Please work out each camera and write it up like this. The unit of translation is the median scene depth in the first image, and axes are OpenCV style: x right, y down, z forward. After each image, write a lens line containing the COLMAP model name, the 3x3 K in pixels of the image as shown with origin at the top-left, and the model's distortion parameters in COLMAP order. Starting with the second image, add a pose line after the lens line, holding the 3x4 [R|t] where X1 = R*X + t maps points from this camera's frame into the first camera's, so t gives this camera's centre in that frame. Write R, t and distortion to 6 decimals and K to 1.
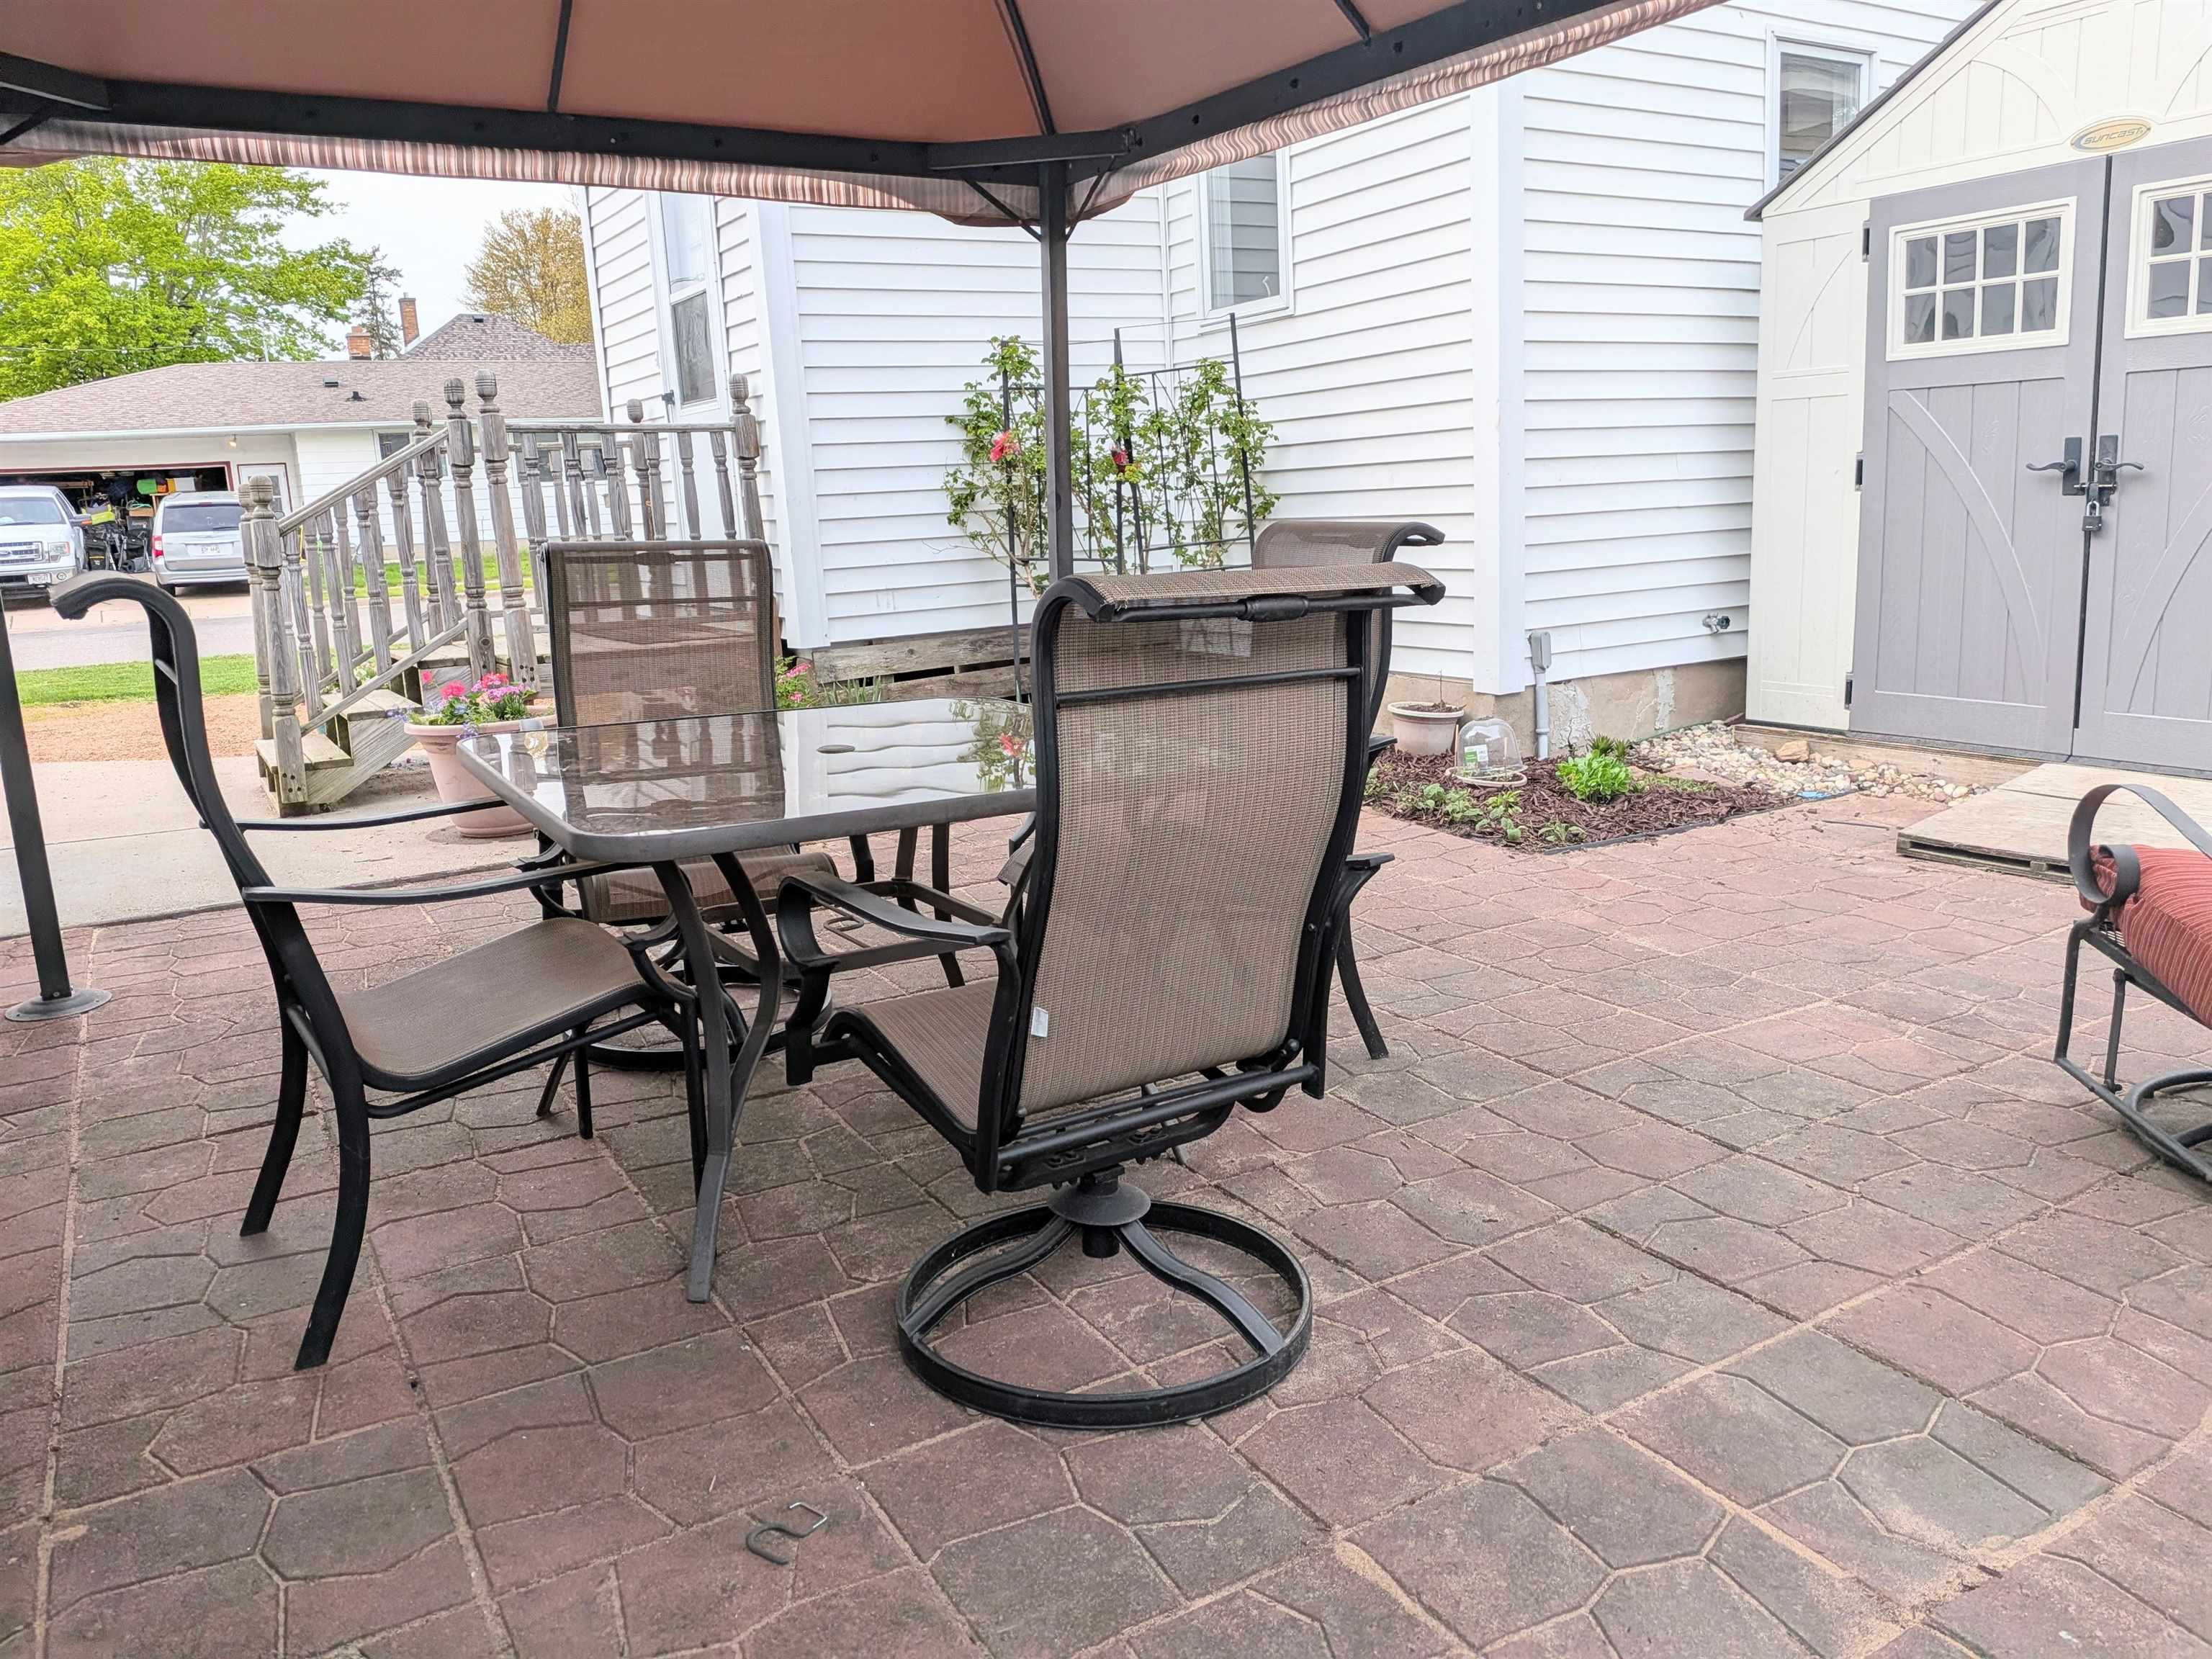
lens RADIAL K [[1568.6, 0, 1099.9], [0, 1568.6, 851.9], [0, 0, 1]] dist [0.077613, -0.116263]
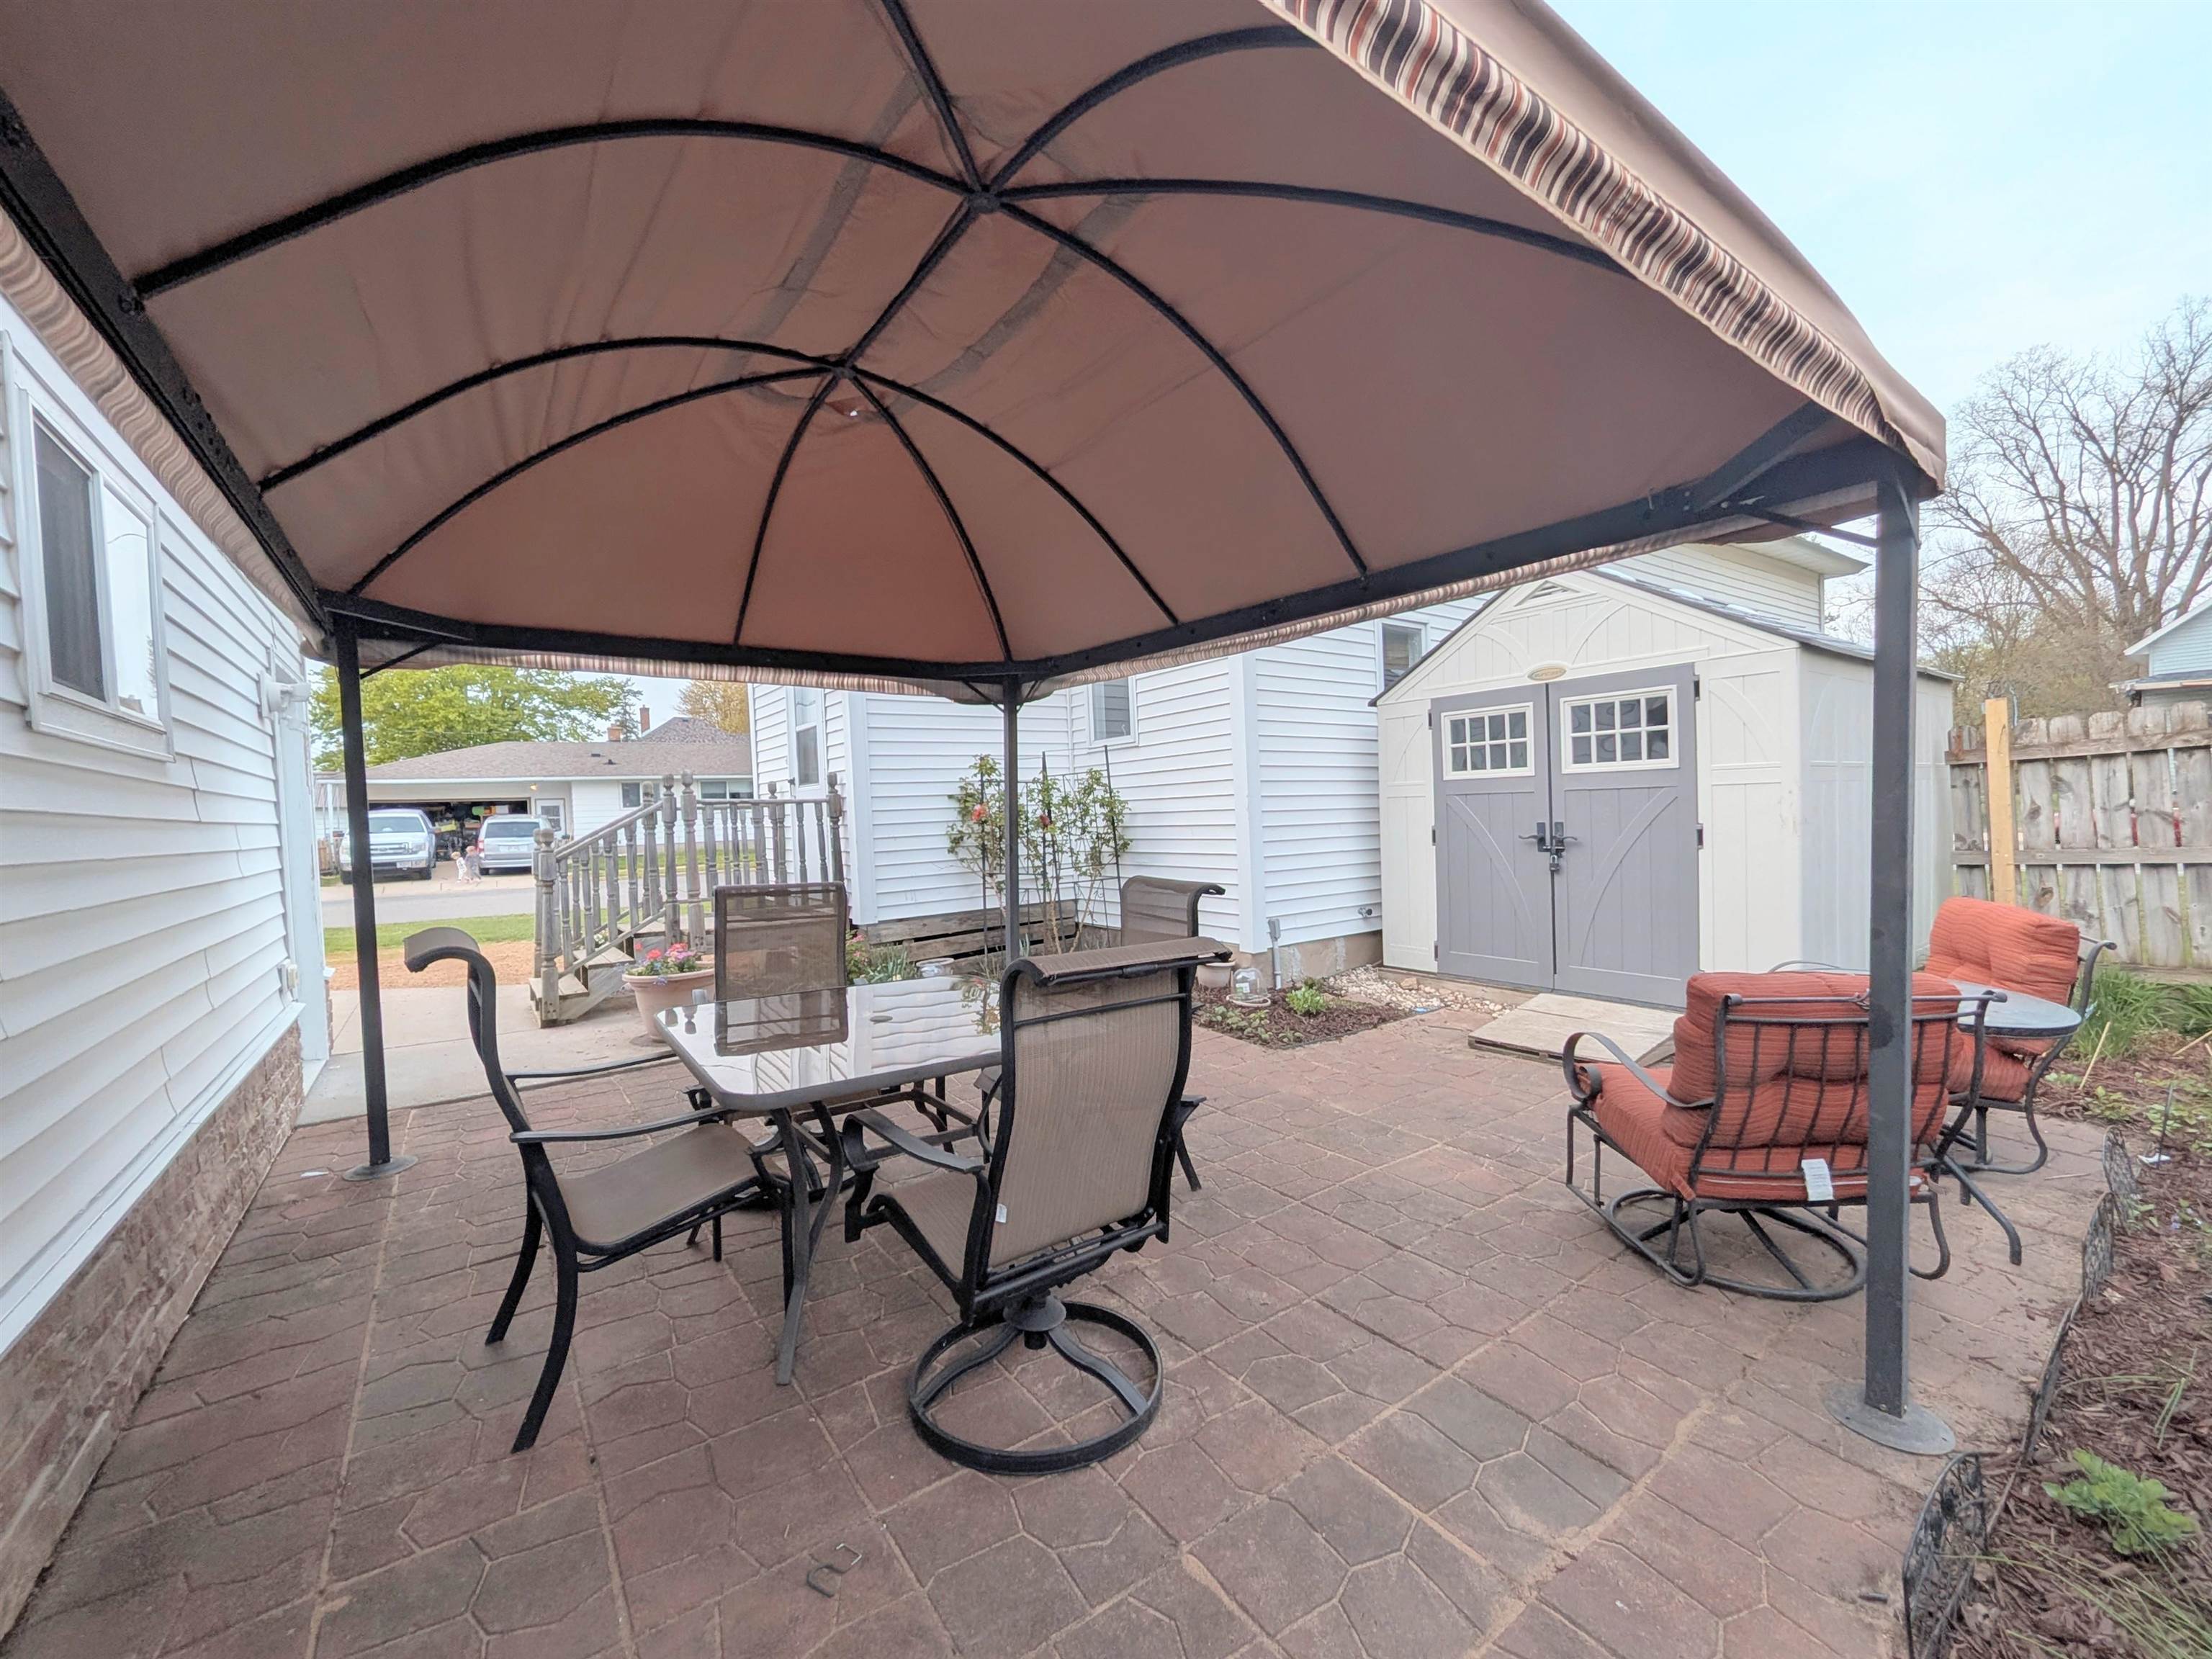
lens RADIAL K [[880.1, 0, 1111.1], [0, 880.1, 874.0], [0, 0, 1]] dist [0.009211, -0.000183]
pose [[0.995808, 0.008613, 0.091067, -0.004390], [0.005793, 0.987621, -0.156754, -0.041387], [-0.091290, 0.156625, 0.983430, 0.004367]]
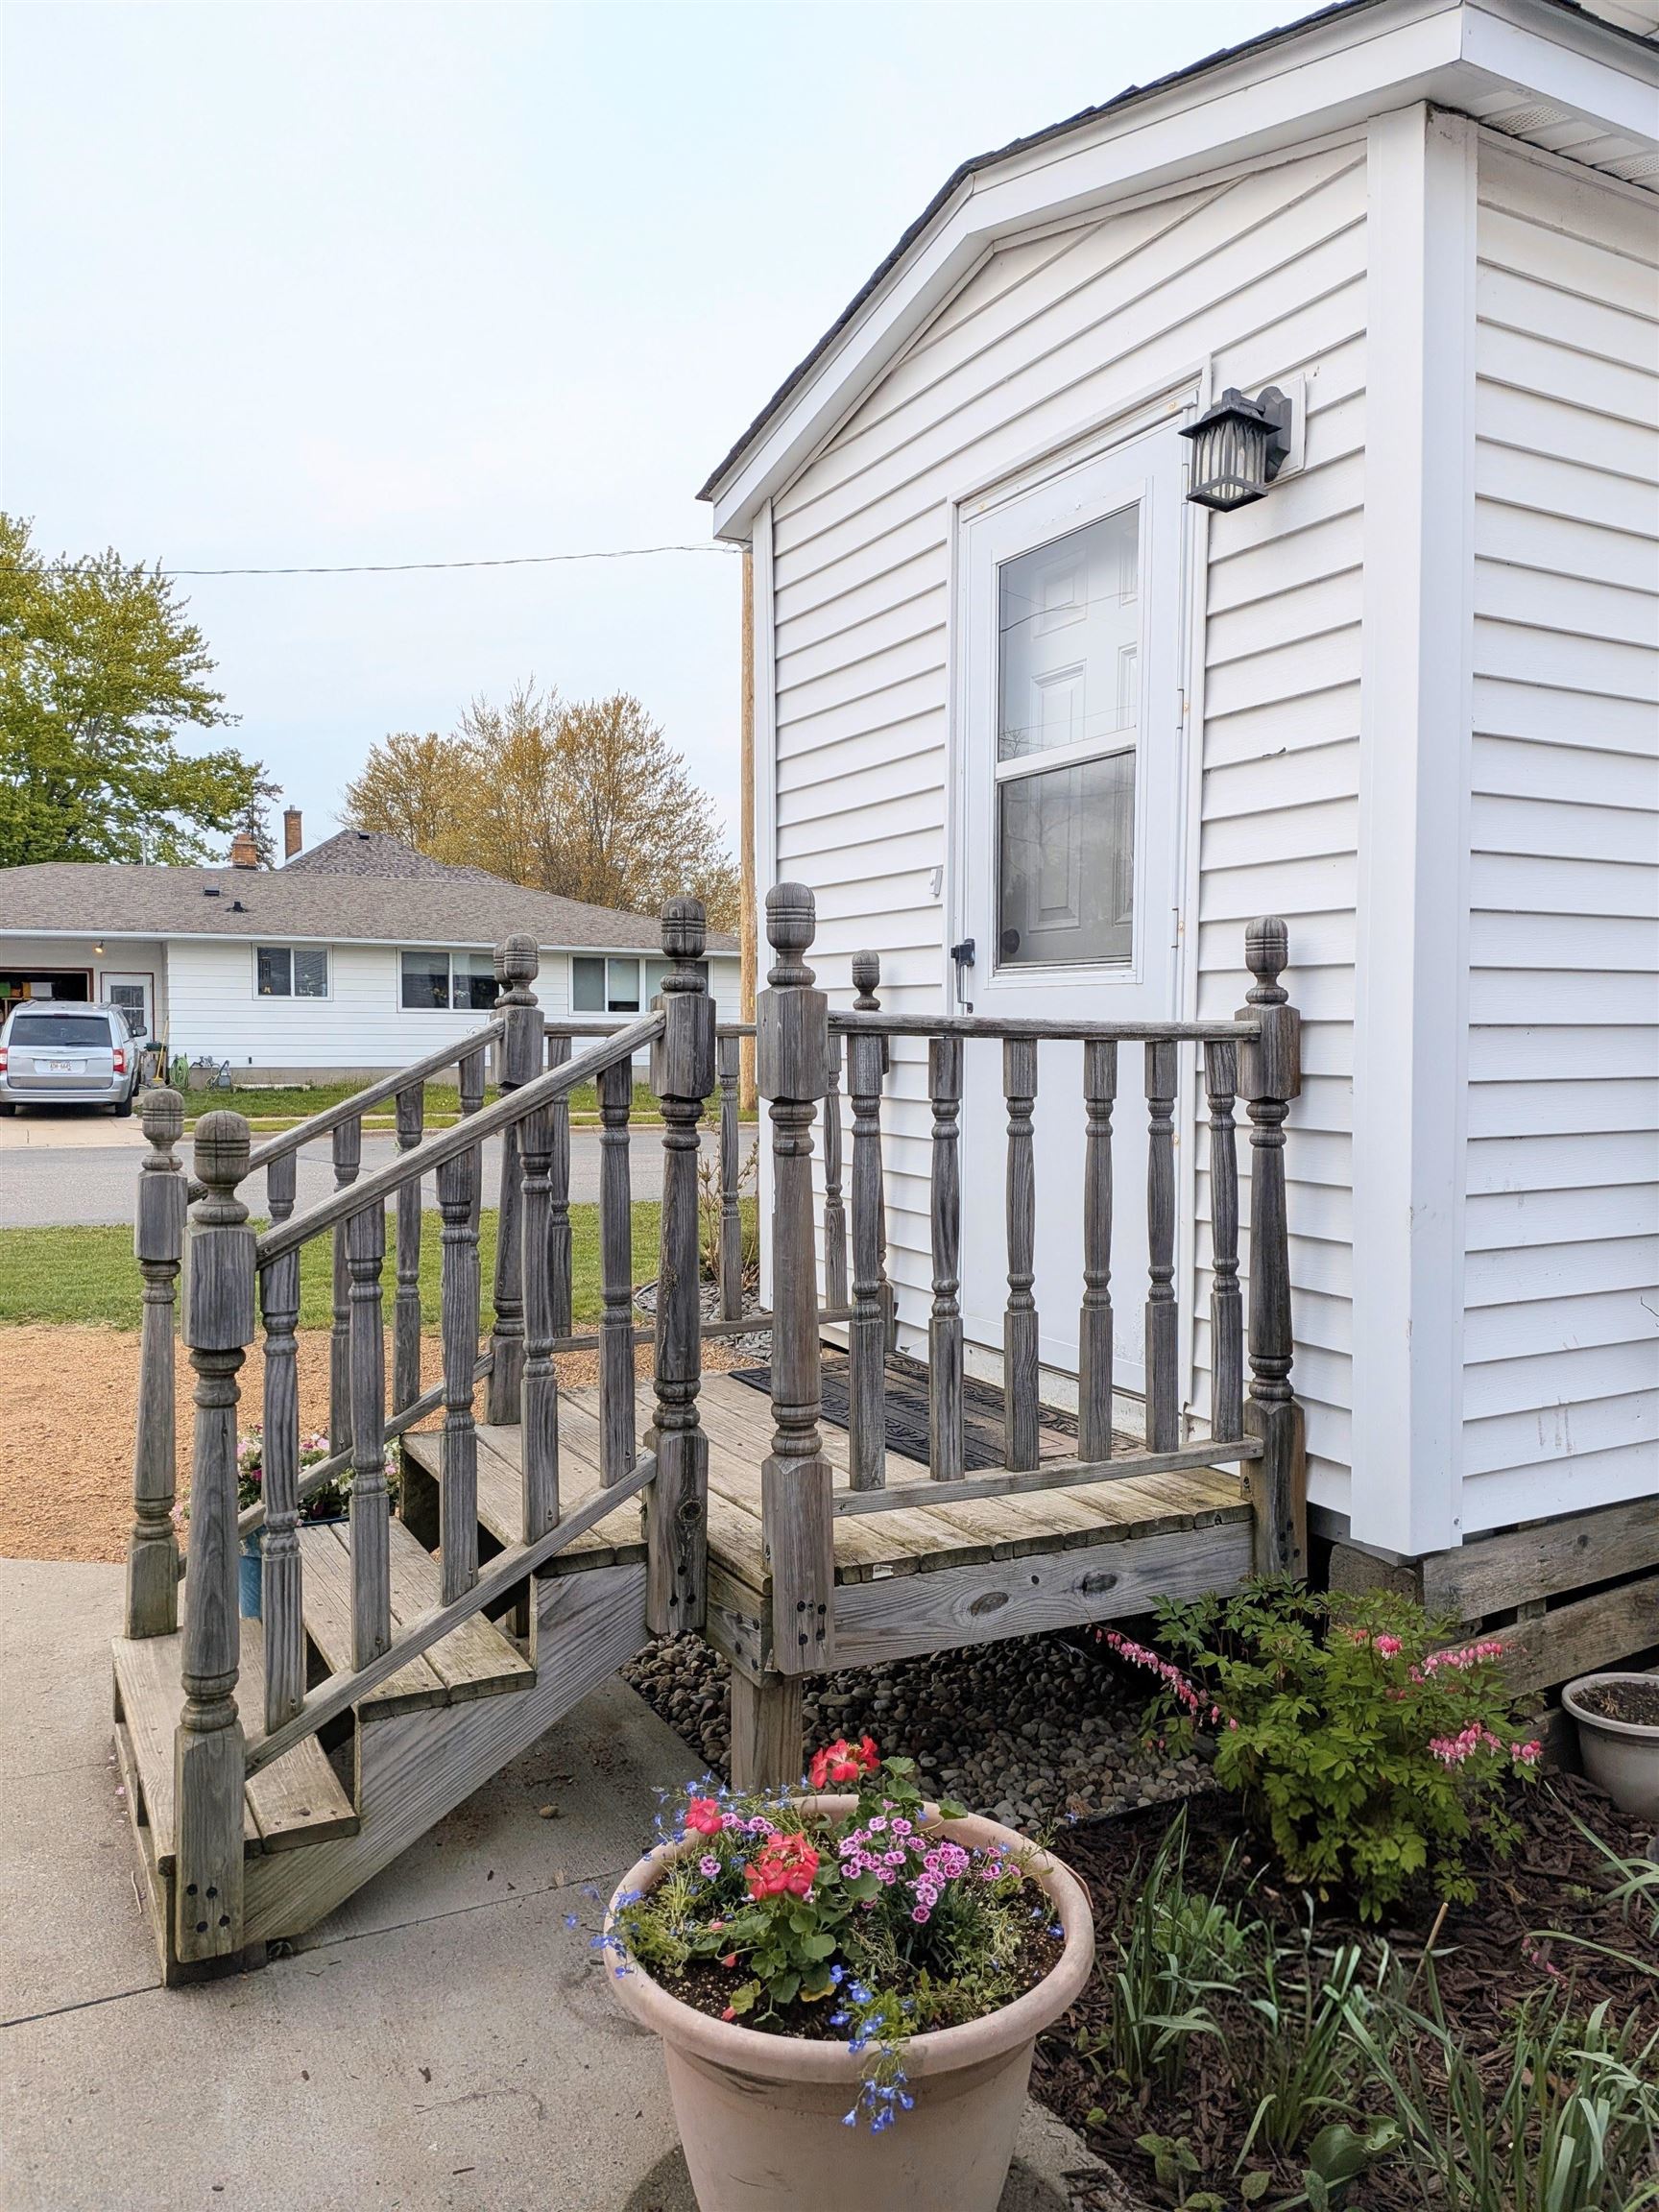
lens RADIAL K [[1568.6, 0, 834.8], [0, 1568.6, 1161.8], [0, 0, 1]] dist [0.077613, -0.116263]
pose [[0.997241, 0.059194, -0.044791, -0.472597], [-0.064869, 0.988279, -0.138193, -0.236194], [0.036085, 0.140717, 0.989392, 0.809968]]
